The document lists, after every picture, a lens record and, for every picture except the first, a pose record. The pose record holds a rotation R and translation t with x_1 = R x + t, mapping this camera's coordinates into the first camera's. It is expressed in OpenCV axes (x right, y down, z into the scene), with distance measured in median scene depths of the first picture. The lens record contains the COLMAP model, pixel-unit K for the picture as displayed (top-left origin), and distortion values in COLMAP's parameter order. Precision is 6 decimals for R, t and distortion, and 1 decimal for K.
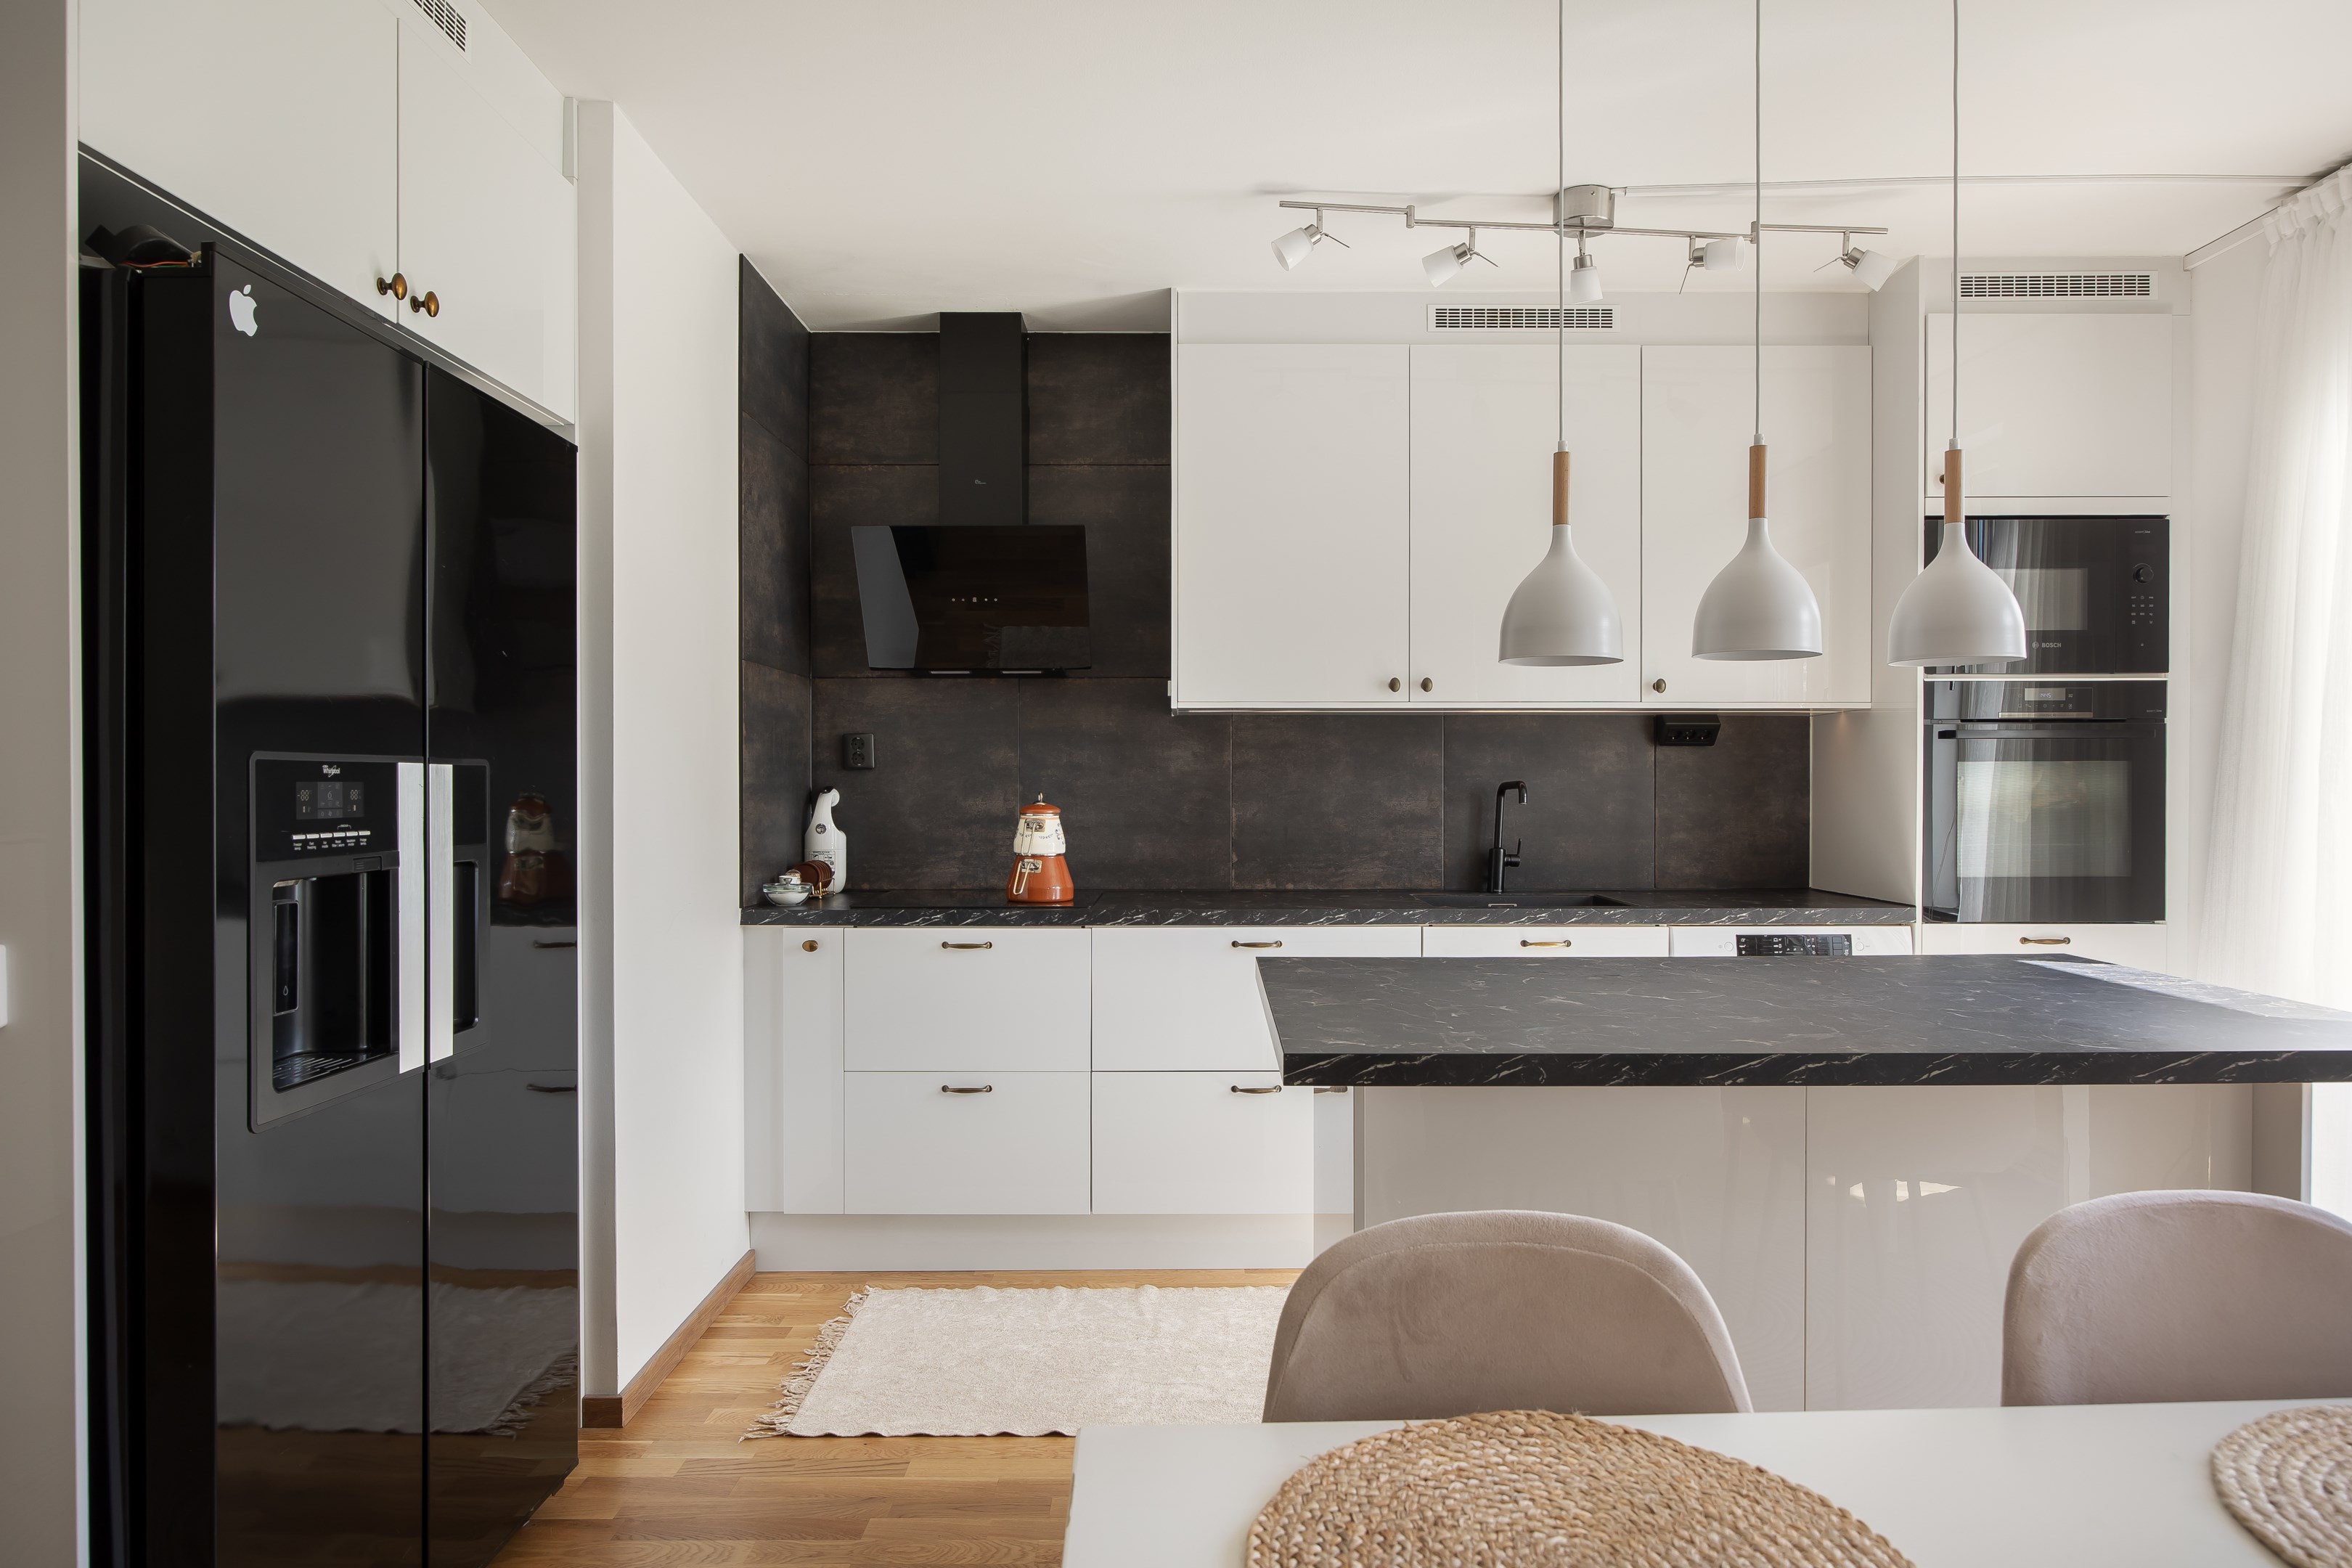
lens RADIAL K [[1448.3, 0, 1175.0], [0, 1448.3, 799.9], [0, 0, 1]] dist [-0.010776, 0.000423]
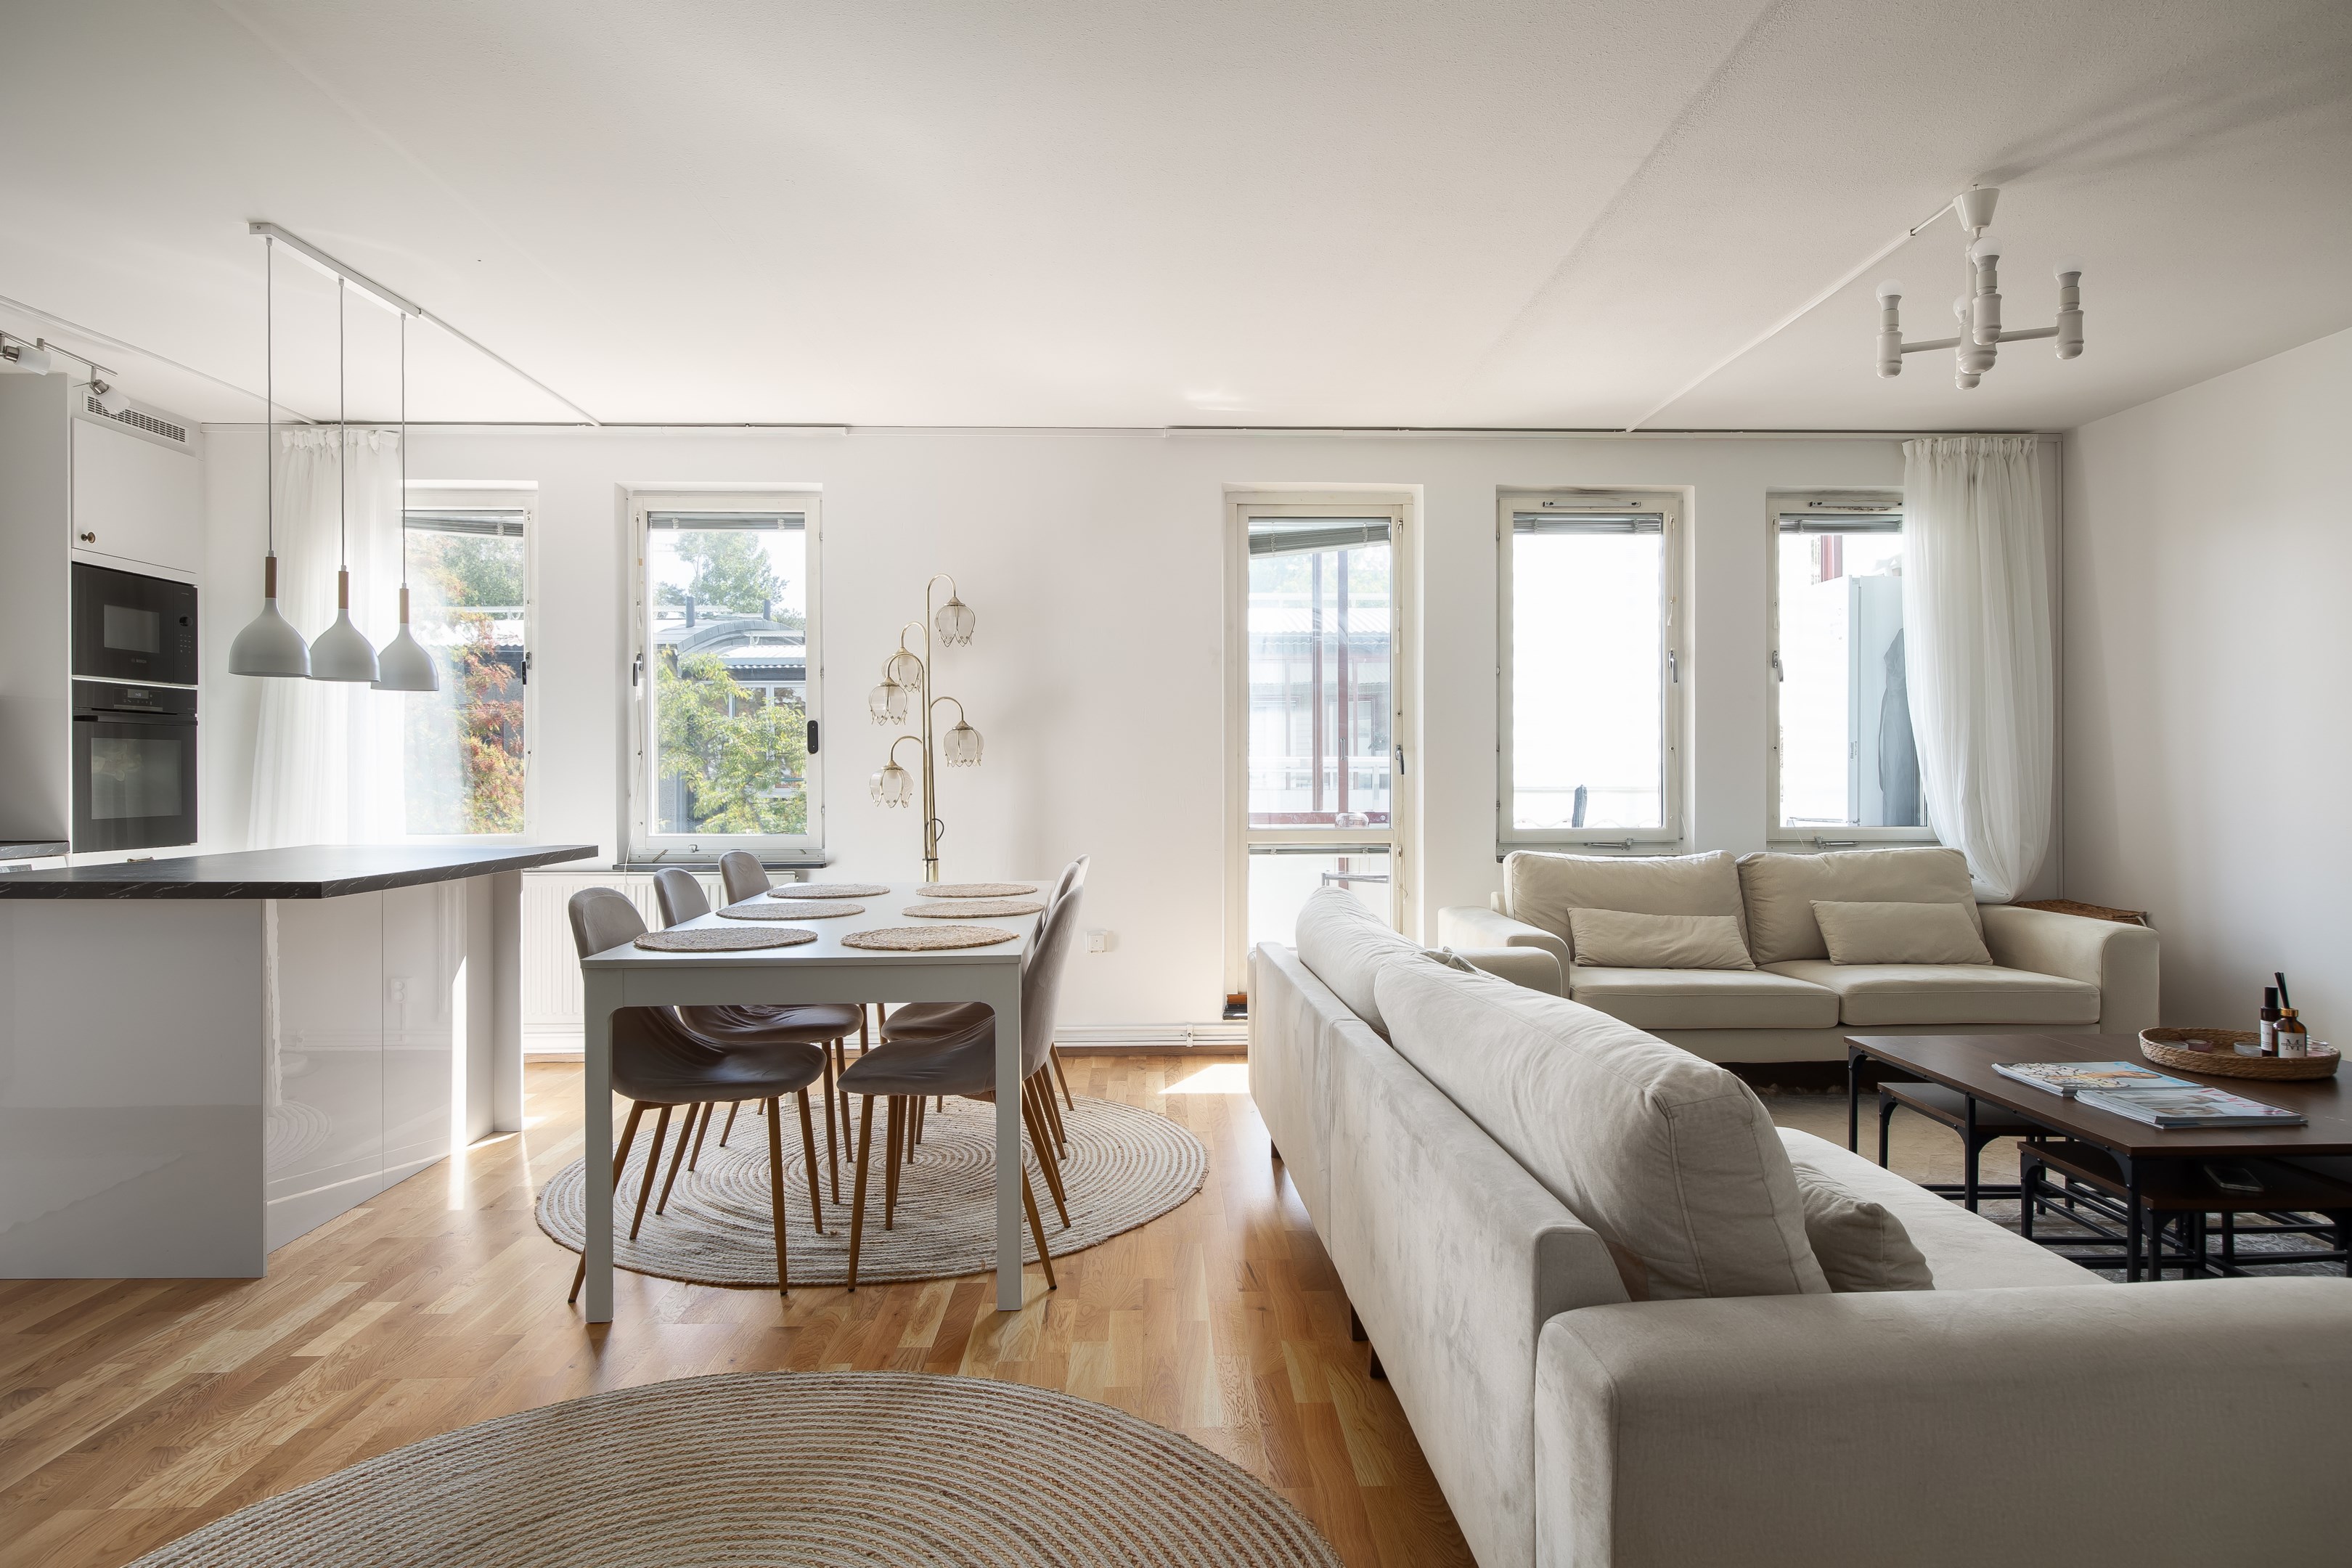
lens RADIAL K [[1334.0, 0, 1176.0], [0, 1334.0, 784.0], [0, 0, 1]] dist [-0.002092, -0.000619]
pose [[-0.021519, -0.005964, 0.999751, -0.766850], [0.010617, 0.999924, 0.006194, 0.021562], [-0.999712, 0.010748, -0.021454, -0.037372]]
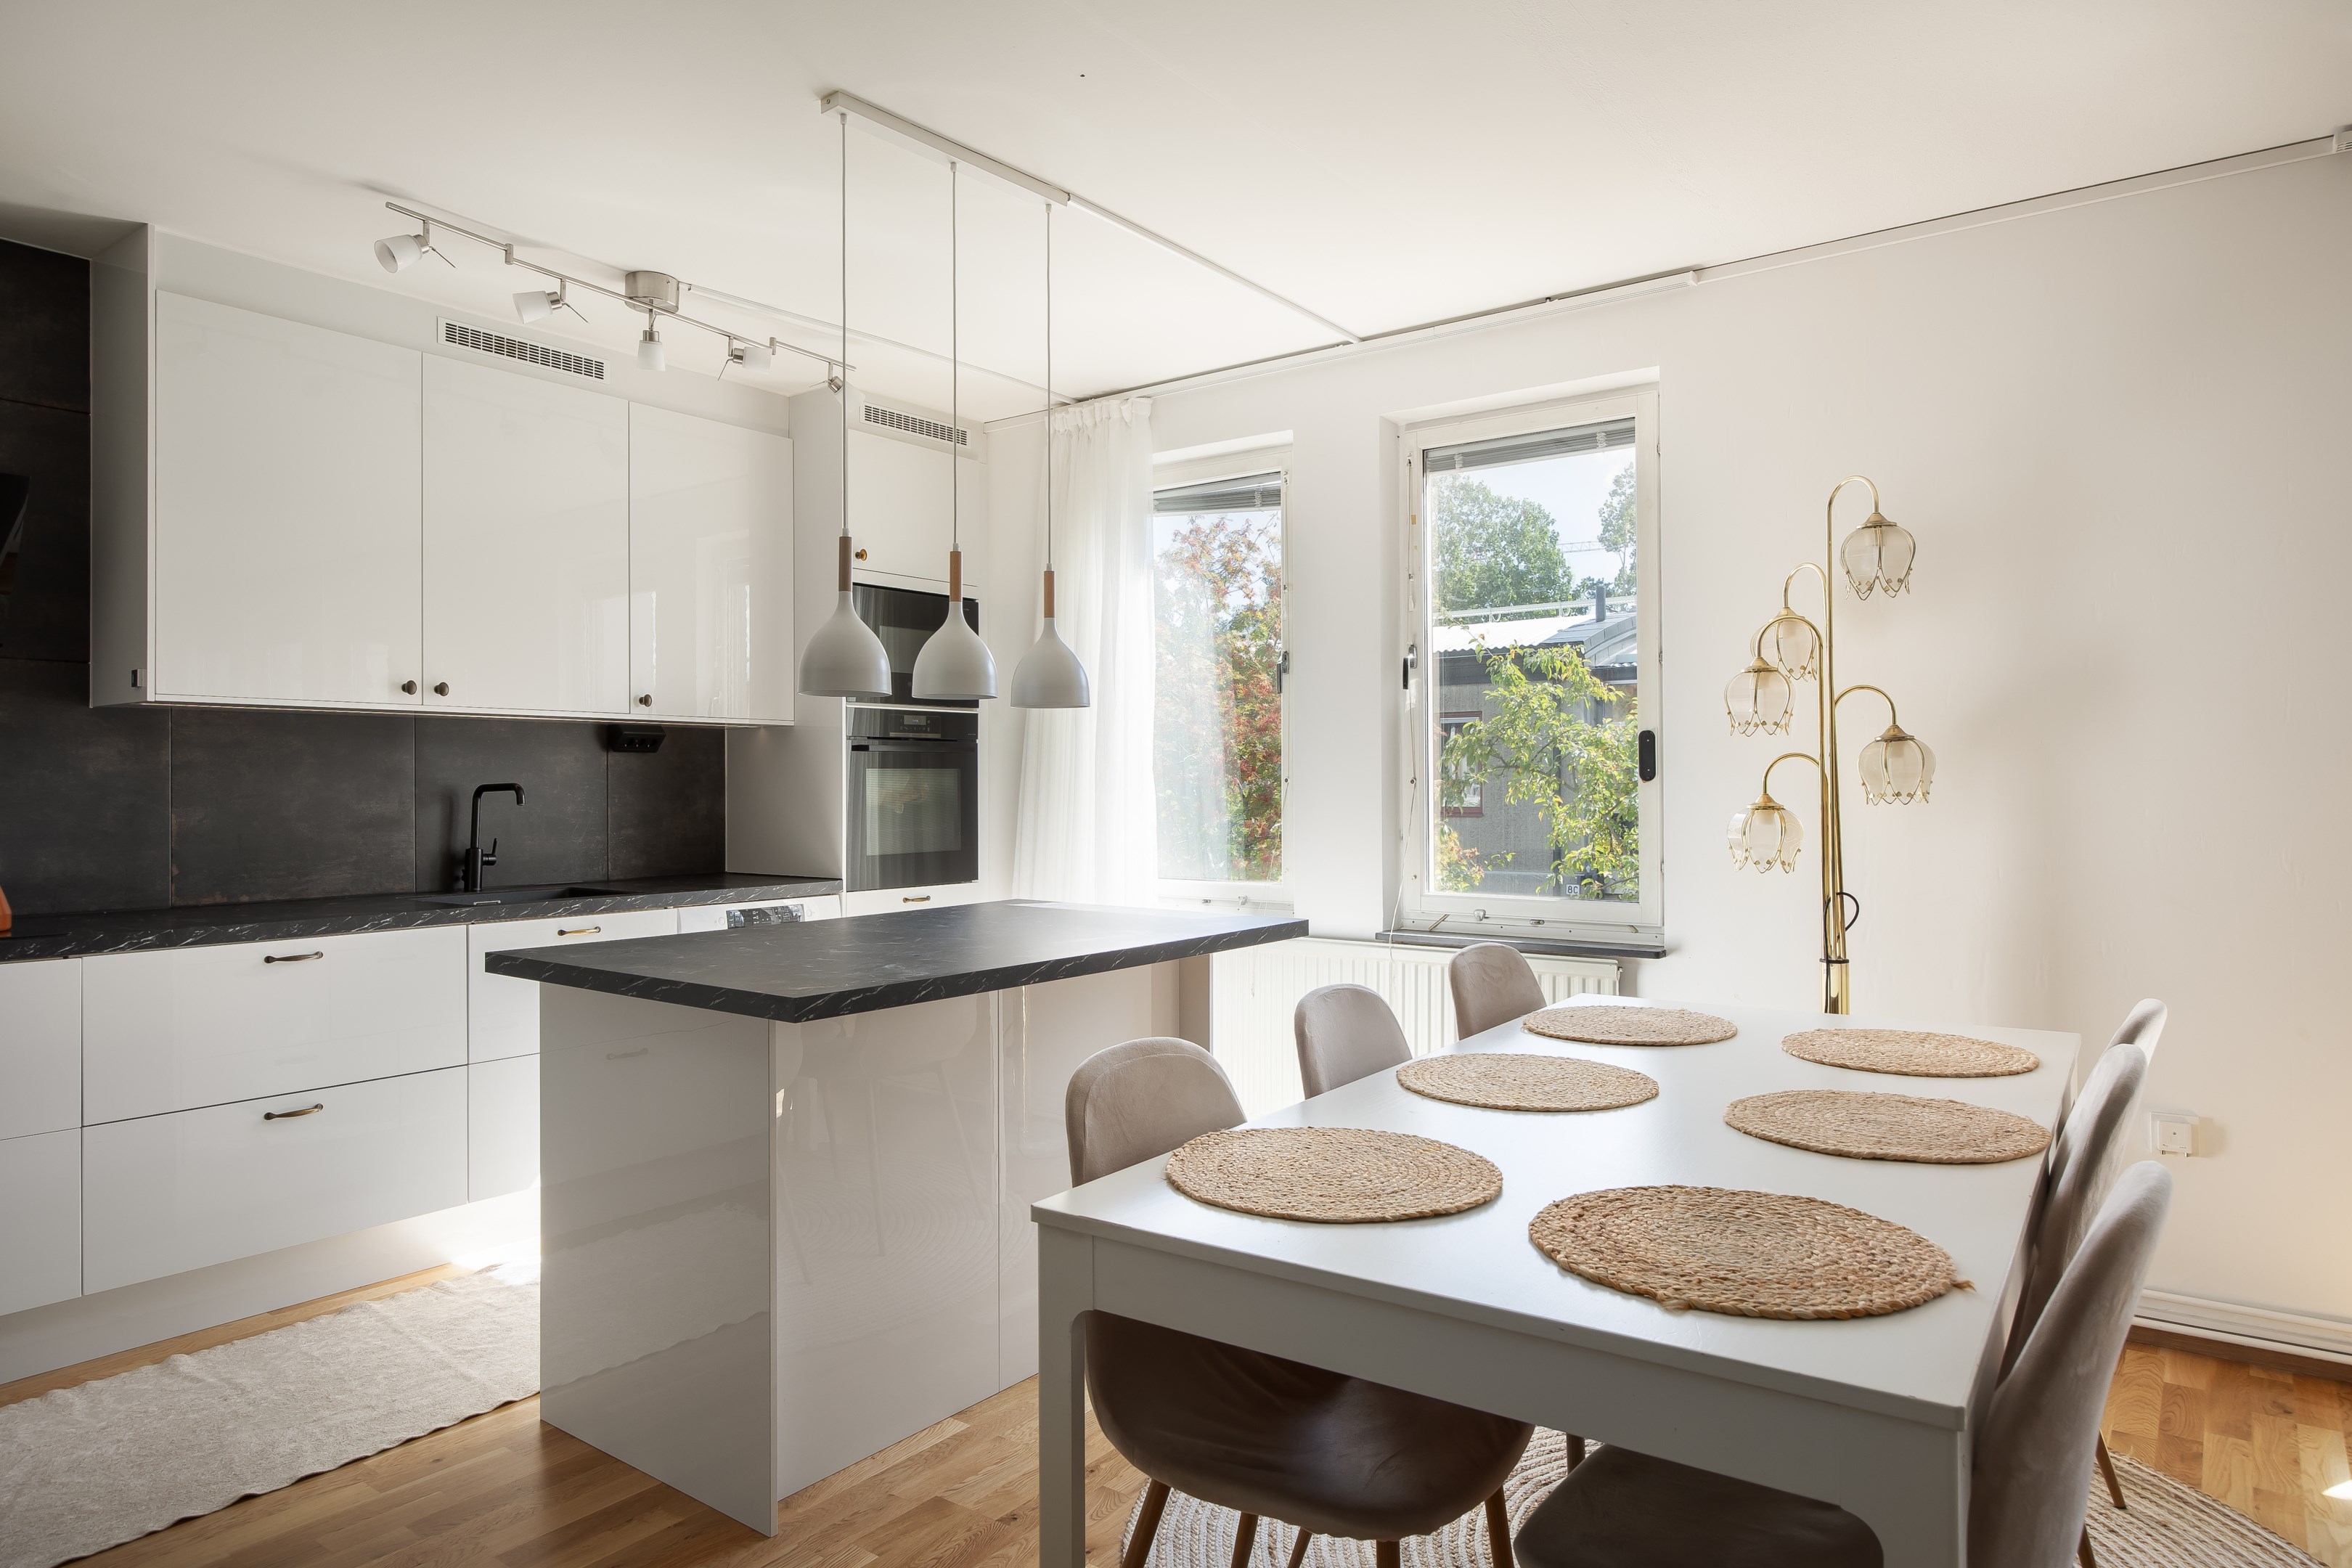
lens RADIAL K [[1427.9, 0, 1169.4], [0, 1427.9, 779.6], [0, 0, 1]] dist [-0.007432, 0.000014]
pose [[0.597392, 0.000972, 0.801949, -0.334431], [0.010339, 0.999907, -0.008914, -0.001667], [-0.801883, 0.013617, 0.597327, -0.009227]]
